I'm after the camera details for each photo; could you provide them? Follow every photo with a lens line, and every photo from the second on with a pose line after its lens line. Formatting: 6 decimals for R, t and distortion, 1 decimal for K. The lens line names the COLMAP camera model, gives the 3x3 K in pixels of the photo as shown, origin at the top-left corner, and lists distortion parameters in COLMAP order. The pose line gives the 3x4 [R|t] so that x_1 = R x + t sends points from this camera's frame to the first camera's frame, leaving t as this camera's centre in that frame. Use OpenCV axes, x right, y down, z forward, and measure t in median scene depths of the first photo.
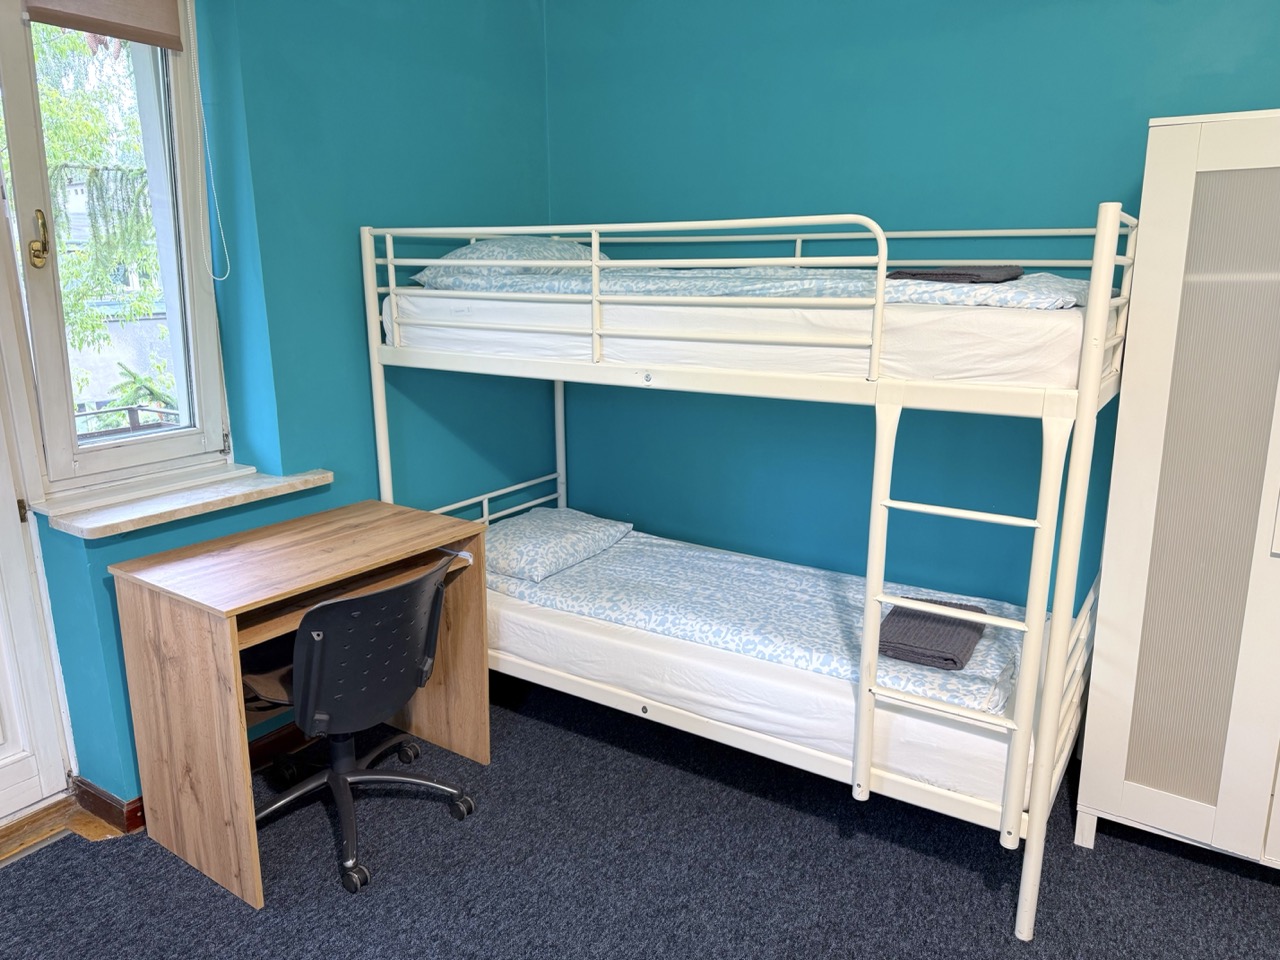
lens RADIAL K [[869.6, 0, 640.0], [0, 869.6, 480.0], [0, 0, 1]] dist [0.091539, -0.177292]
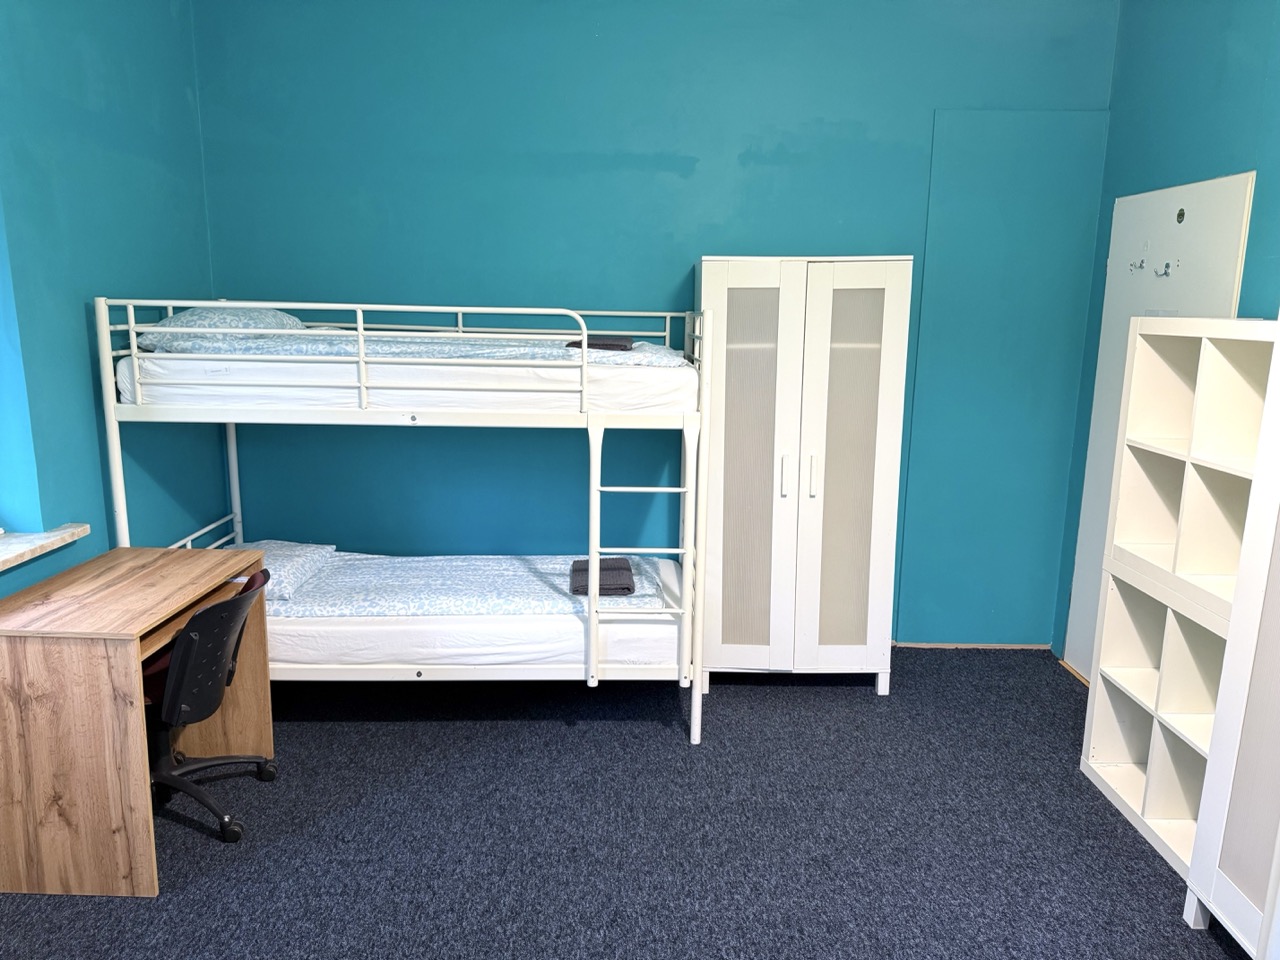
lens RADIAL K [[902.7, 0, 640.0], [0, 902.7, 480.0], [0, 0, 1]] dist [-0.002681, -0.110158]
pose [[0.813736, -0.087436, 0.574621, -0.499663], [0.113448, 0.993499, -0.009482, 0.028696], [-0.570056, 0.072906, 0.818365, -0.317531]]
